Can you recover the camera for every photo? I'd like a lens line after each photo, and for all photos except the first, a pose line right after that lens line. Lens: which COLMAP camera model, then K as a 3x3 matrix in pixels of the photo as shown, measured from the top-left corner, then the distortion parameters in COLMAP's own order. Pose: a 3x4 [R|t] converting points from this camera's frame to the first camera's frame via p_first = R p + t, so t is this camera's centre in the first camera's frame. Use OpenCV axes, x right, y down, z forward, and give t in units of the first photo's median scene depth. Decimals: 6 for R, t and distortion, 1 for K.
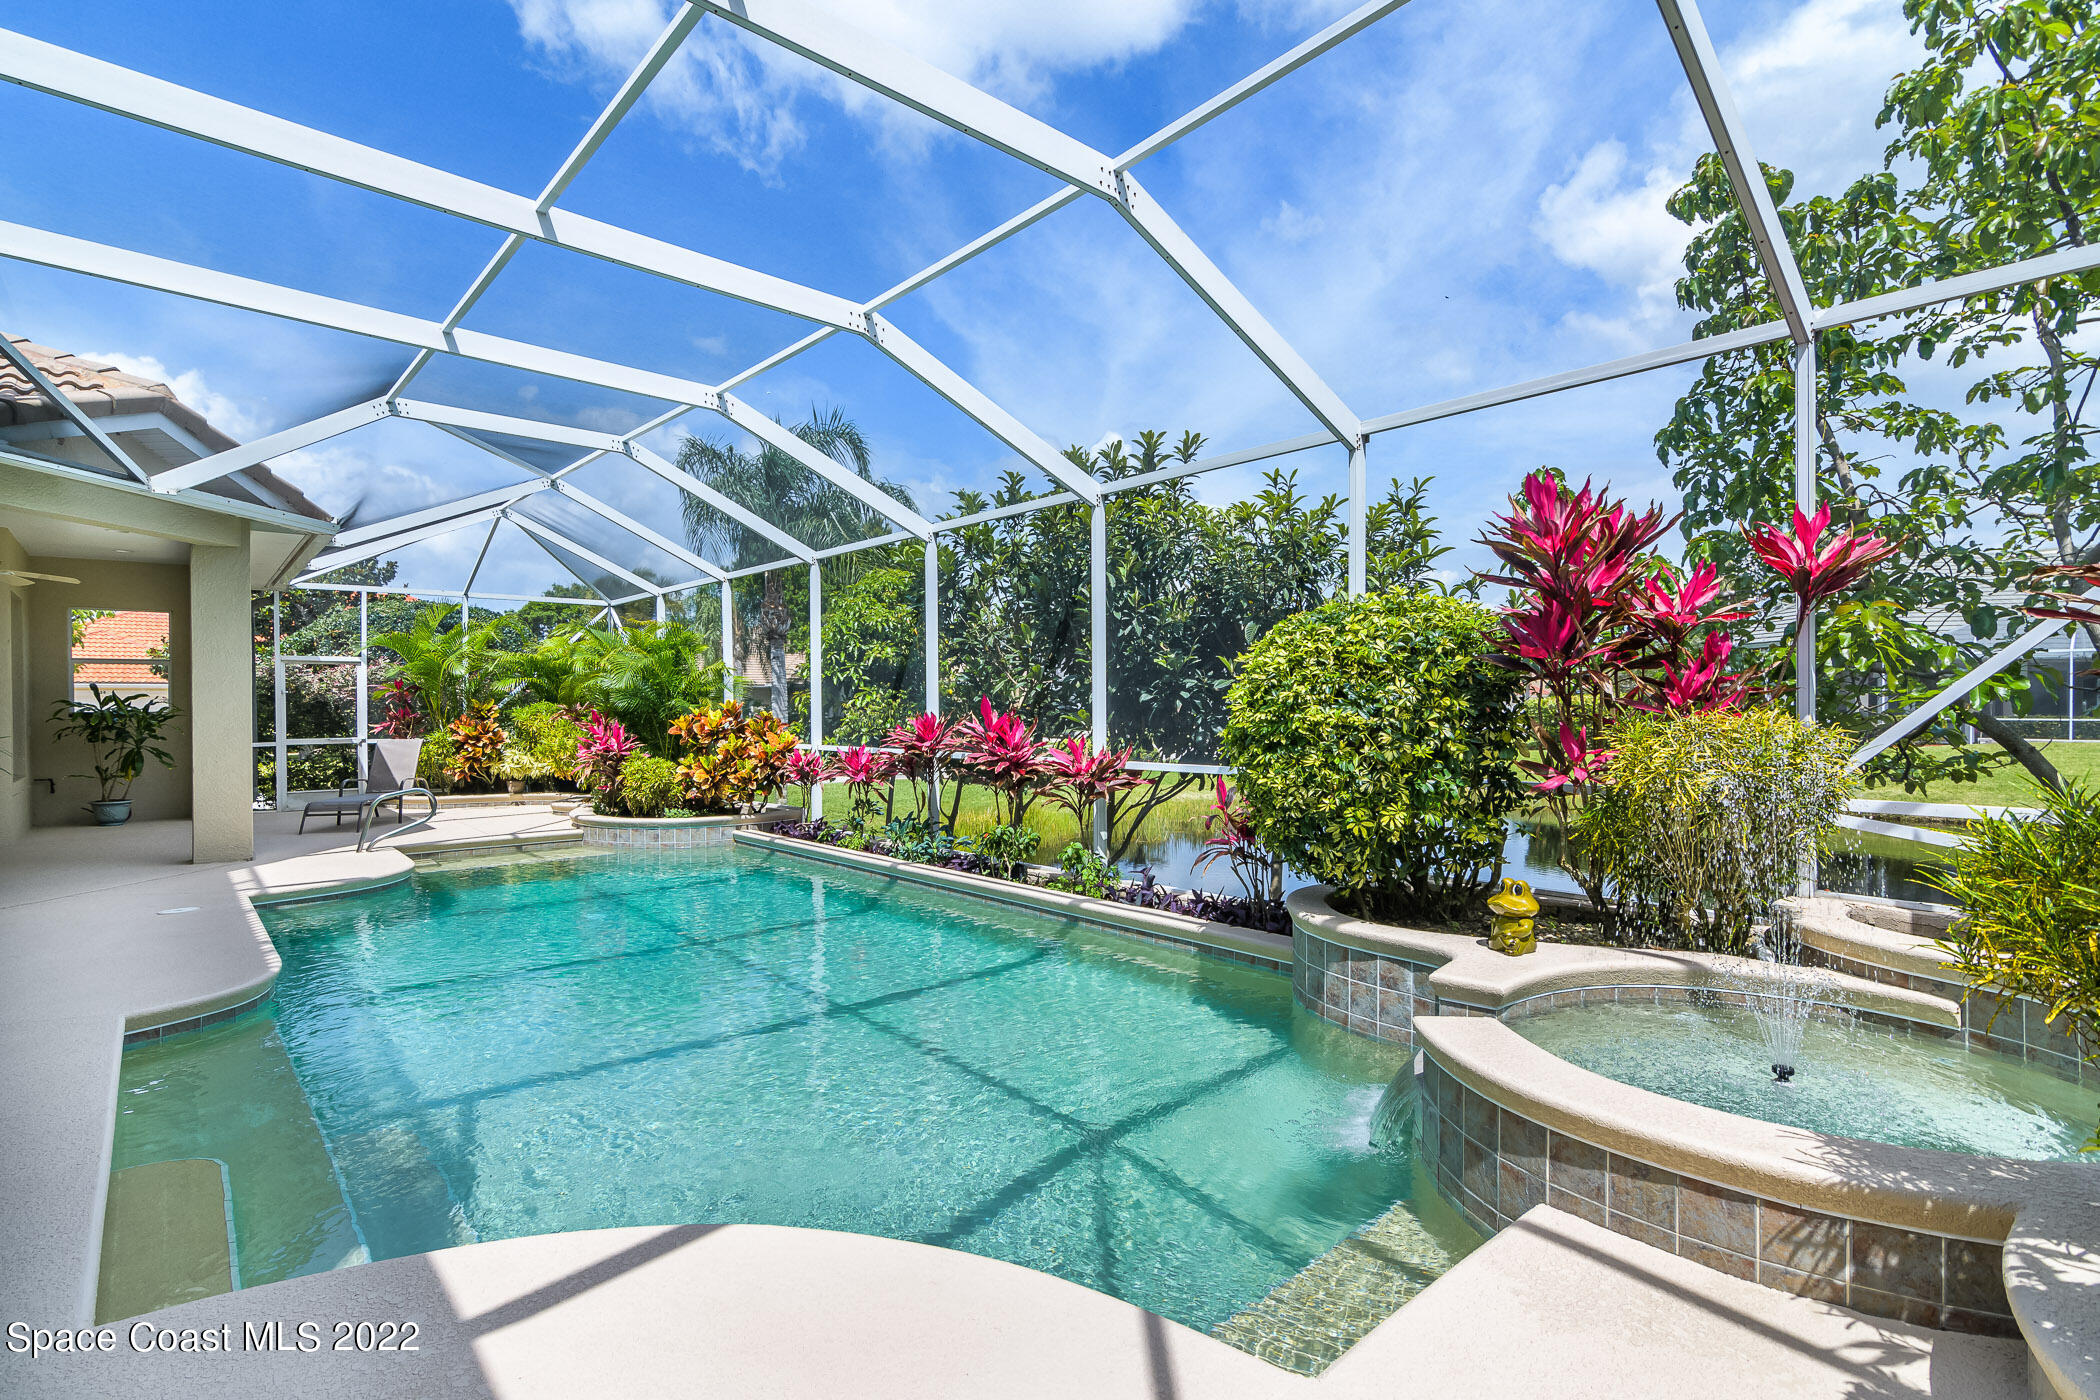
lens RADIAL K [[1009.8, 0, 1012.4], [0, 1009.8, 705.4], [0, 0, 1]] dist [0.001960, 0.002598]
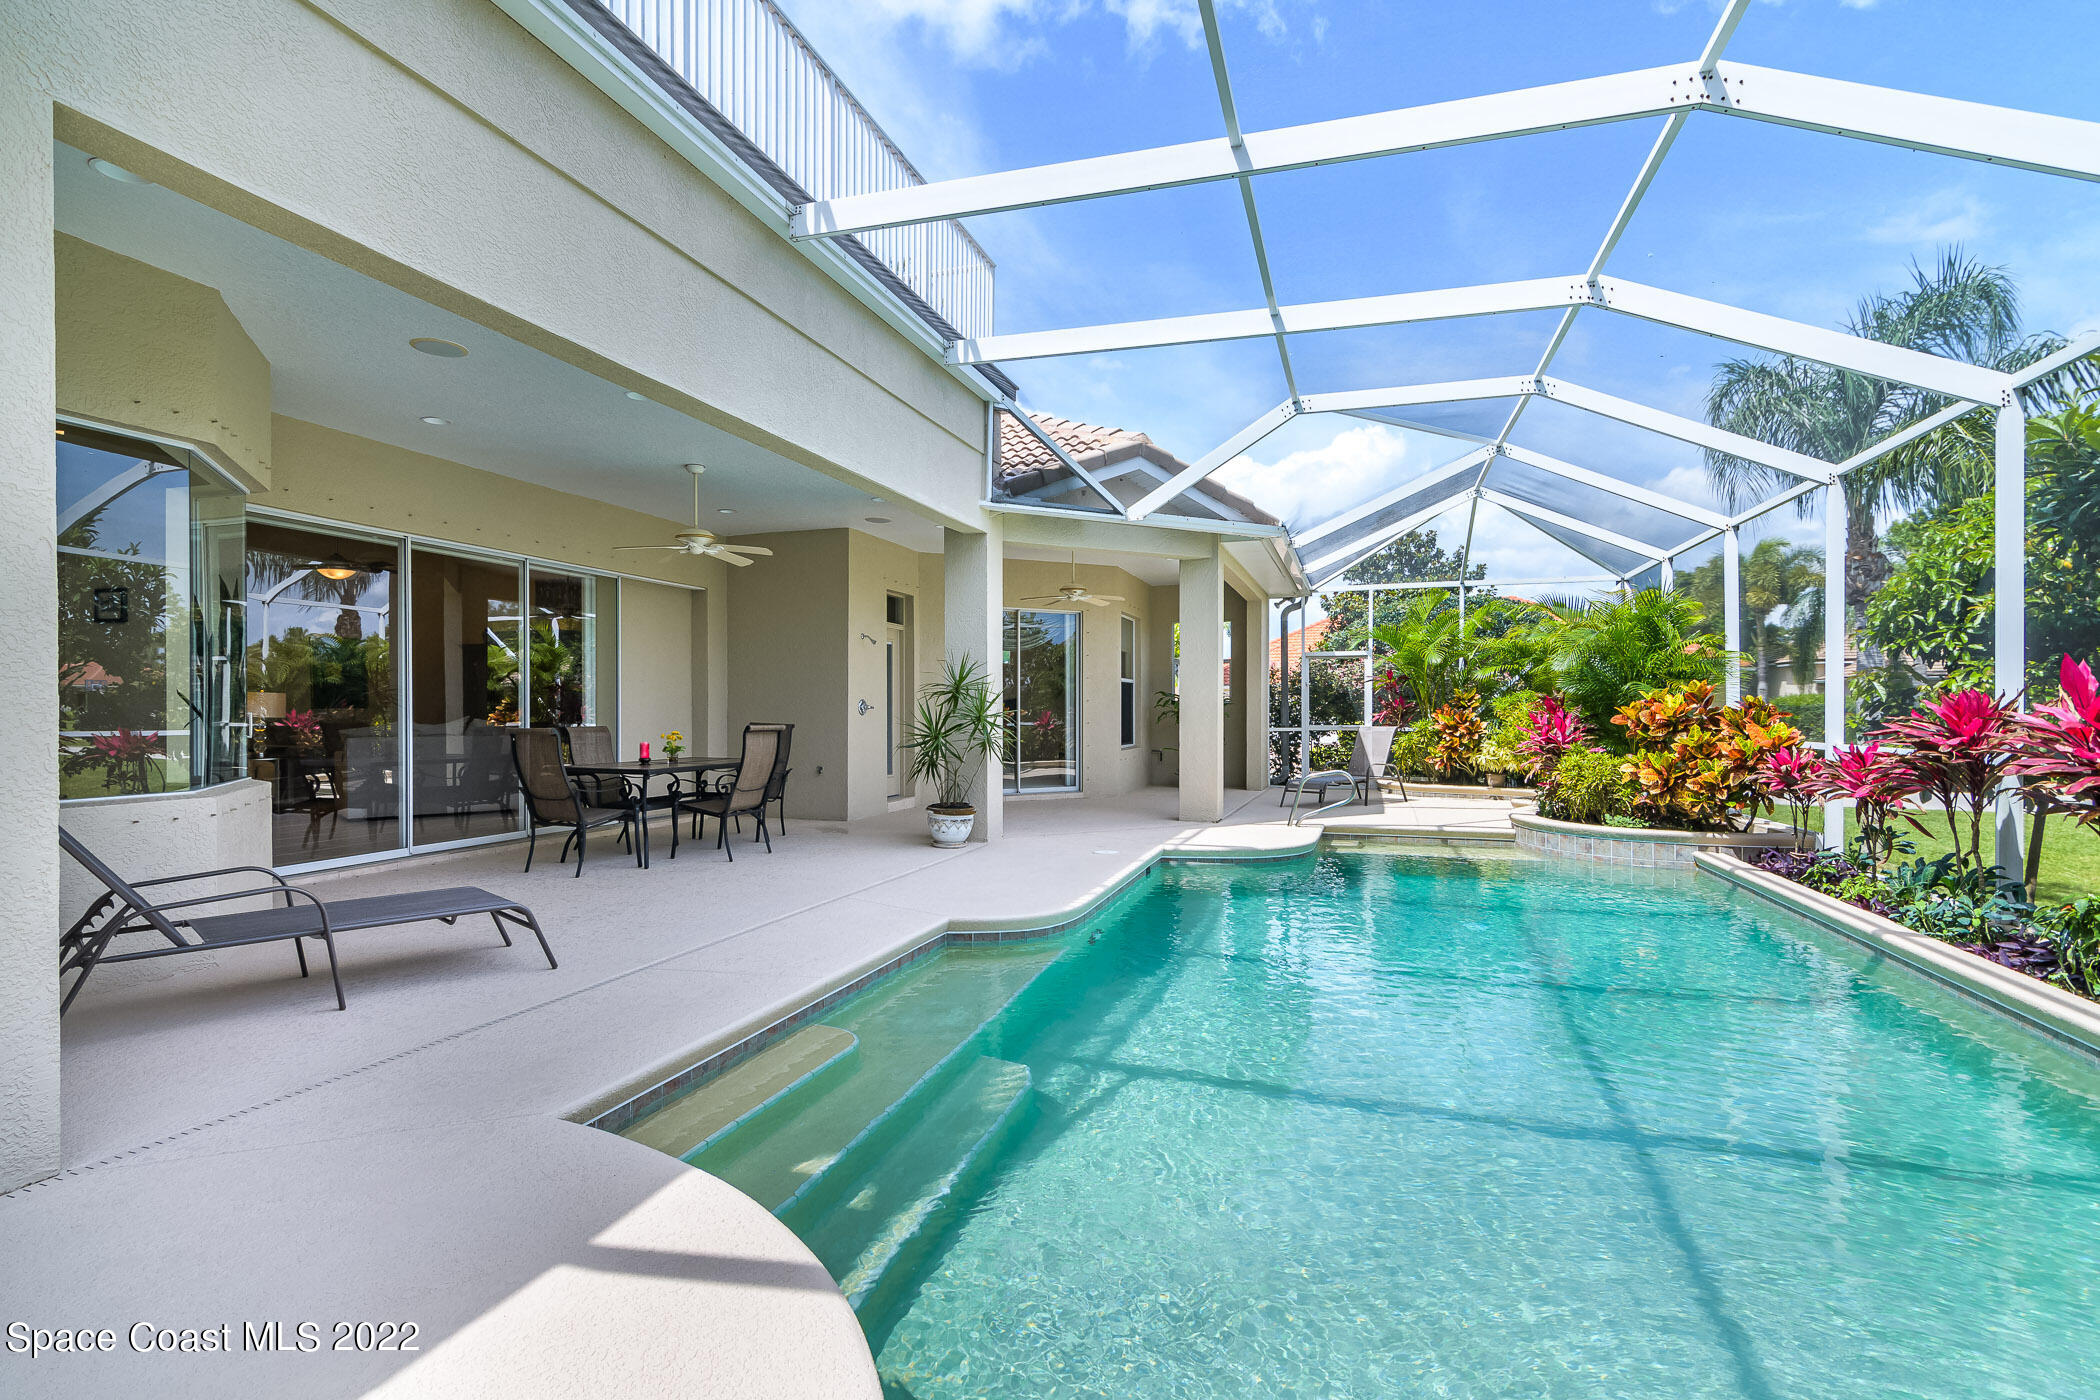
lens RADIAL K [[1009.8, 0, 1044.5], [0, 1009.8, 706.3], [0, 0, 1]] dist [0.001960, 0.002598]
pose [[0.521272, 0.000338, -0.853391, 0.135580], [-0.000522, 1.000000, 0.000078, 0.016261], [0.853390, 0.000405, 0.521272, 0.208665]]
